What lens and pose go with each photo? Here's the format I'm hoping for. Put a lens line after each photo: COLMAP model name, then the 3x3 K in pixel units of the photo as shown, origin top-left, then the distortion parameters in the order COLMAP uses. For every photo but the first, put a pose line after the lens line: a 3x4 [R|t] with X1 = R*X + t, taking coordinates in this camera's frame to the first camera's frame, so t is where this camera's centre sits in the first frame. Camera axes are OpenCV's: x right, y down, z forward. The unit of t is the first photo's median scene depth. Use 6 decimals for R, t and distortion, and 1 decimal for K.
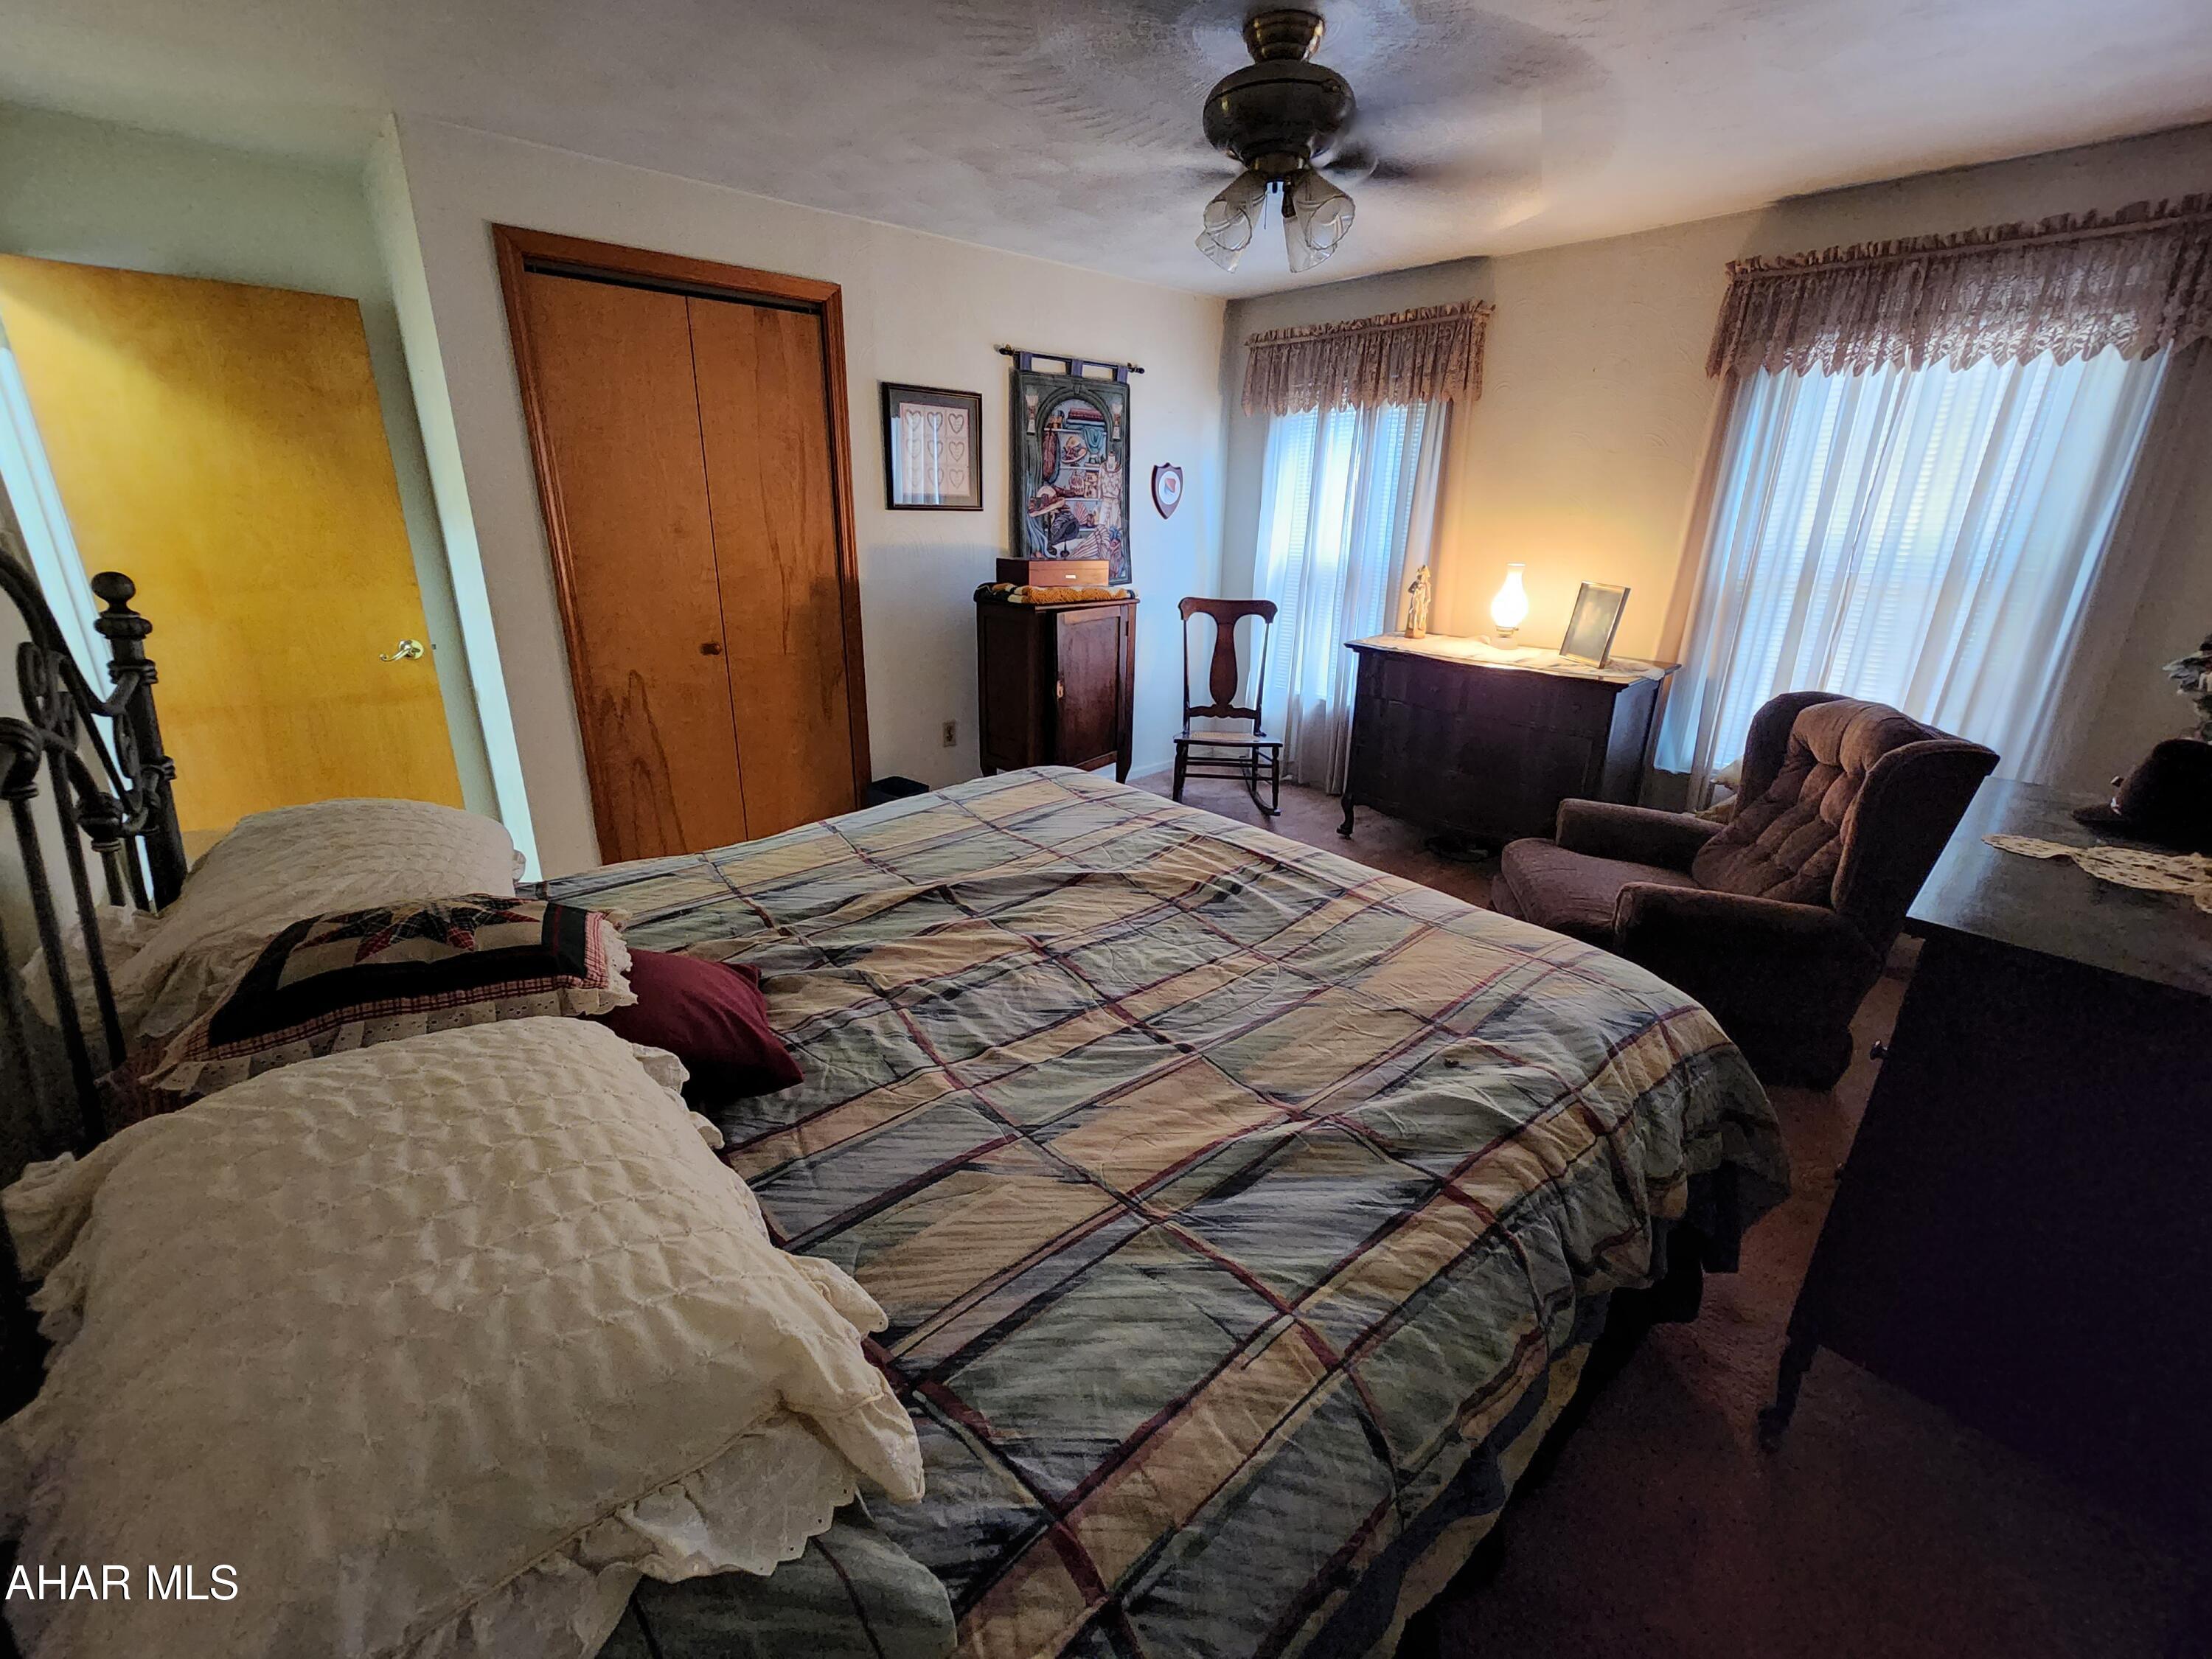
lens RADIAL K [[916.3, 0, 1110.7], [0, 916.3, 822.9], [0, 0, 1]] dist [-0.000943, -0.000189]
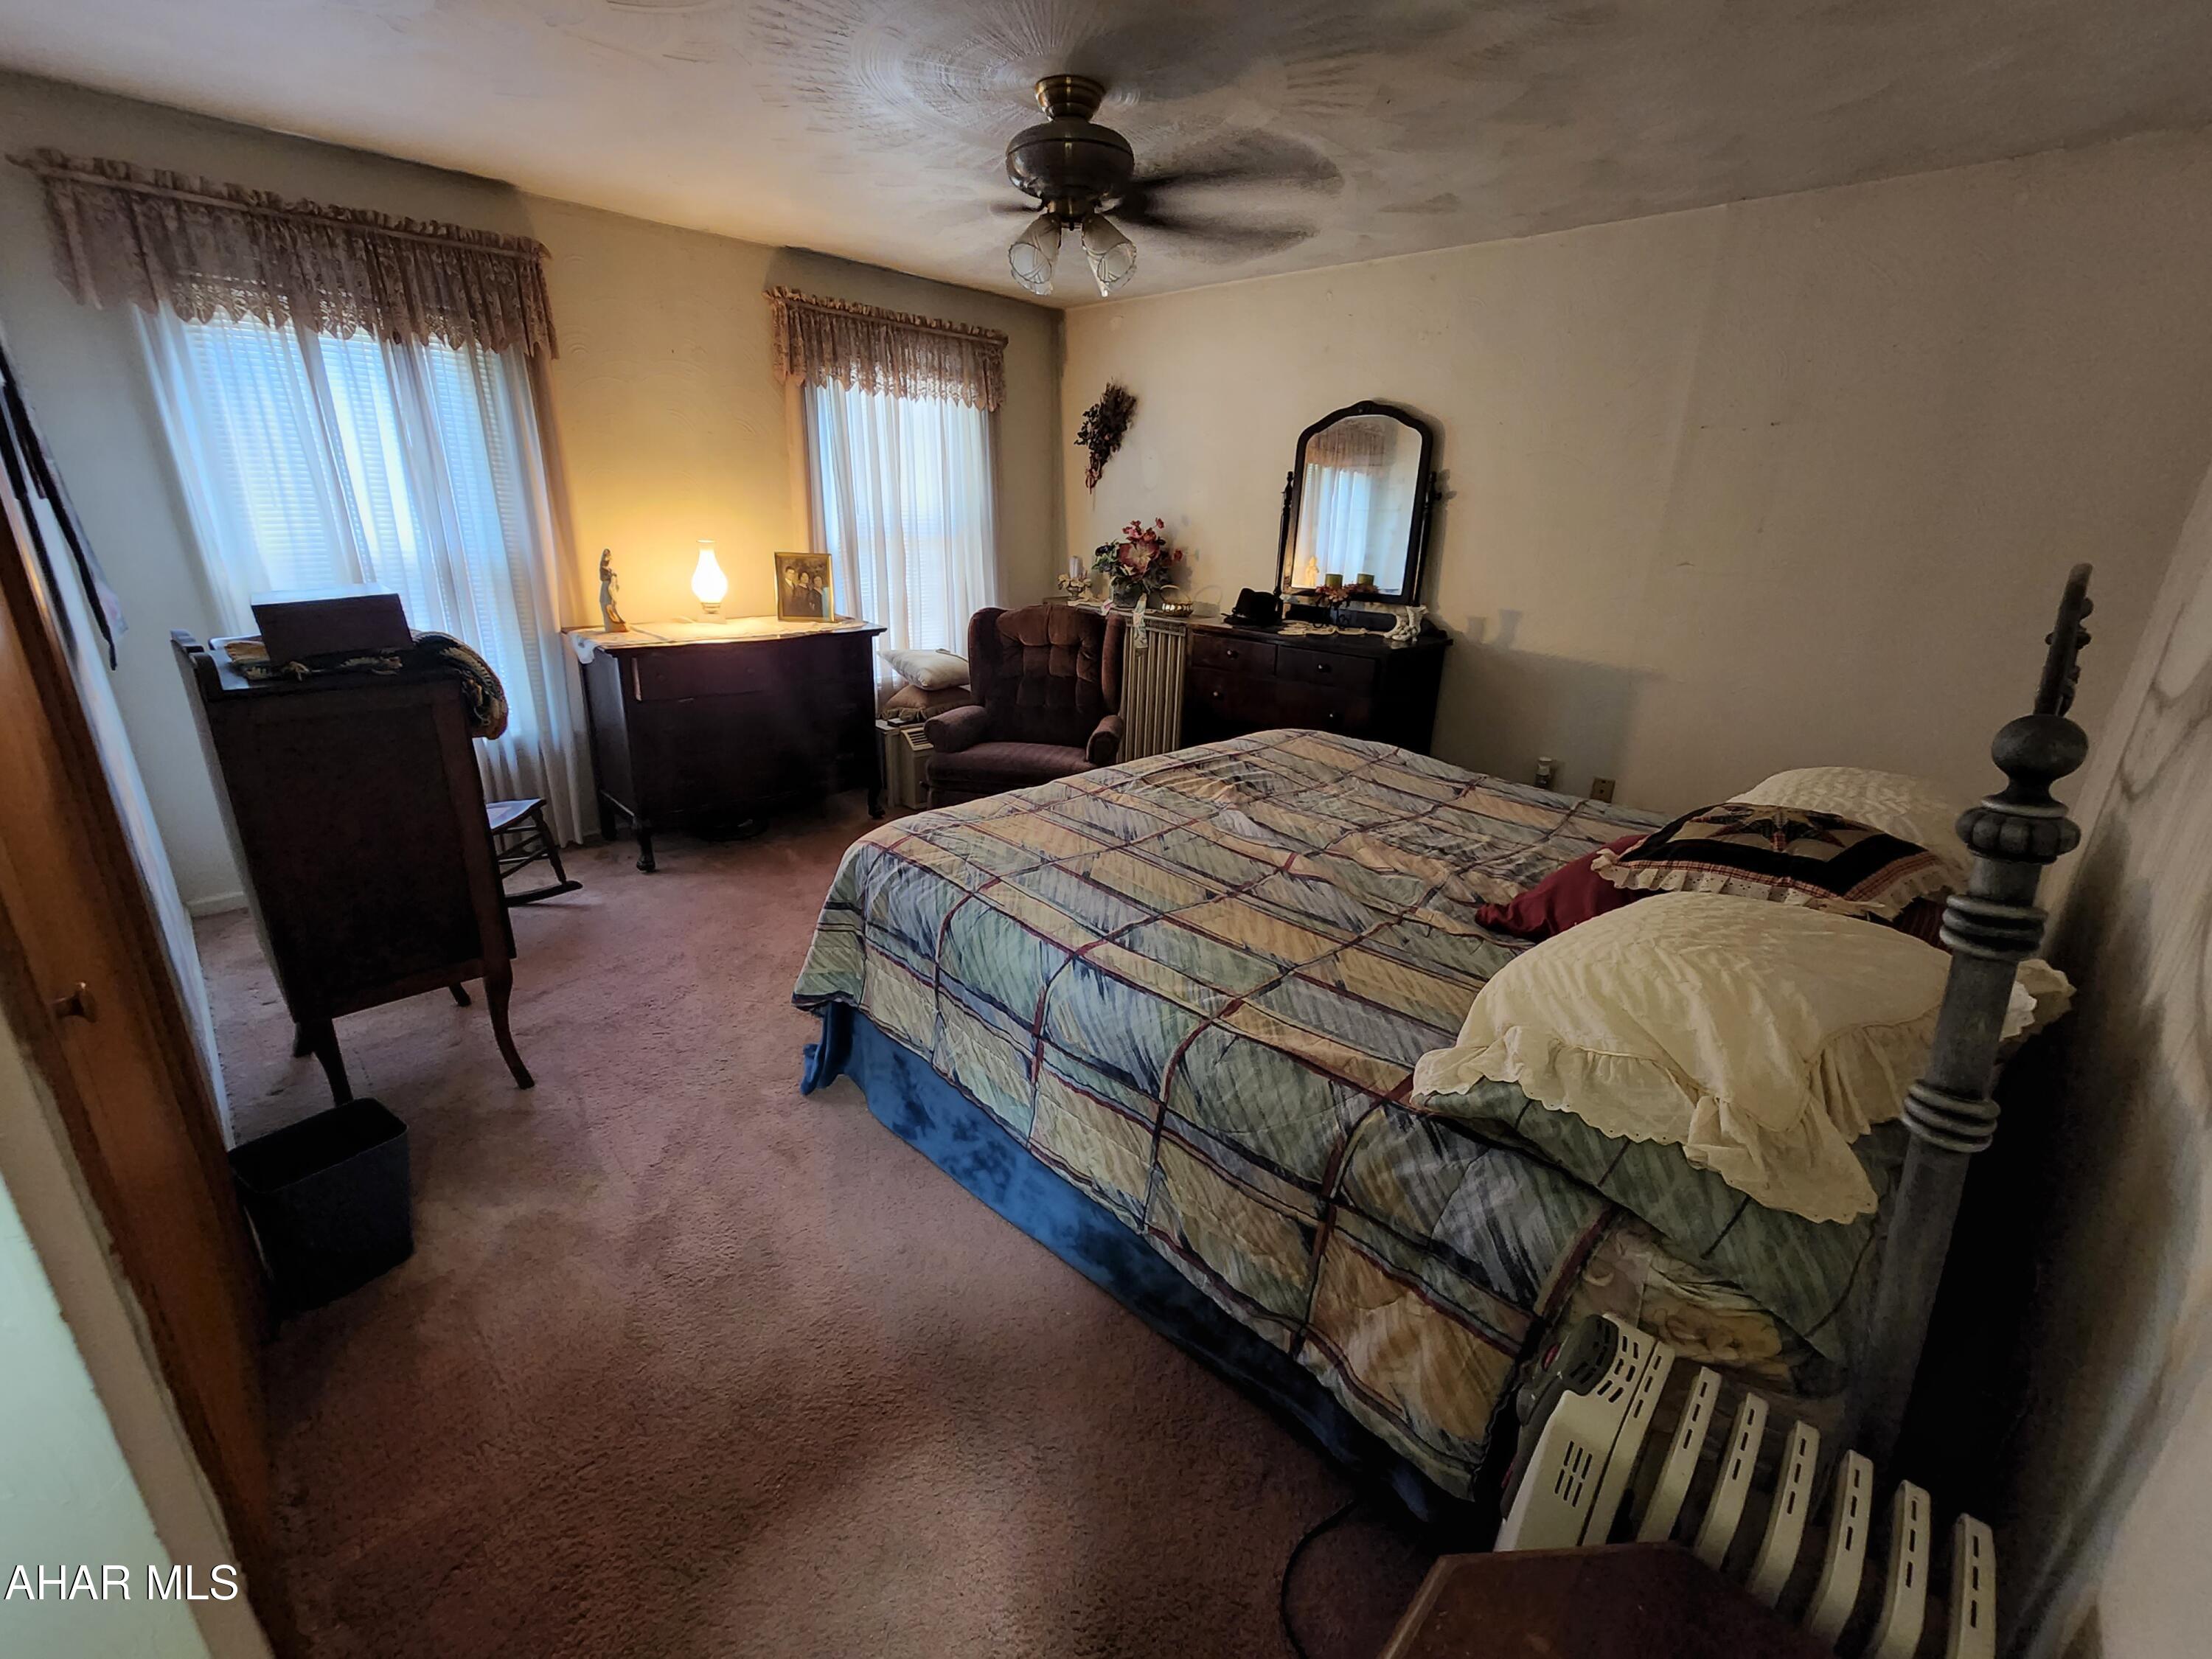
lens RADIAL K [[916.3, 0, 1110.7], [0, 916.3, 822.9], [0, 0, 1]] dist [-0.000943, -0.000189]
pose [[-0.053528, -0.349102, 0.935555, -0.973132], [0.300231, 0.887922, 0.348506, -0.339919], [-0.952363, 0.299538, 0.057283, 0.917436]]
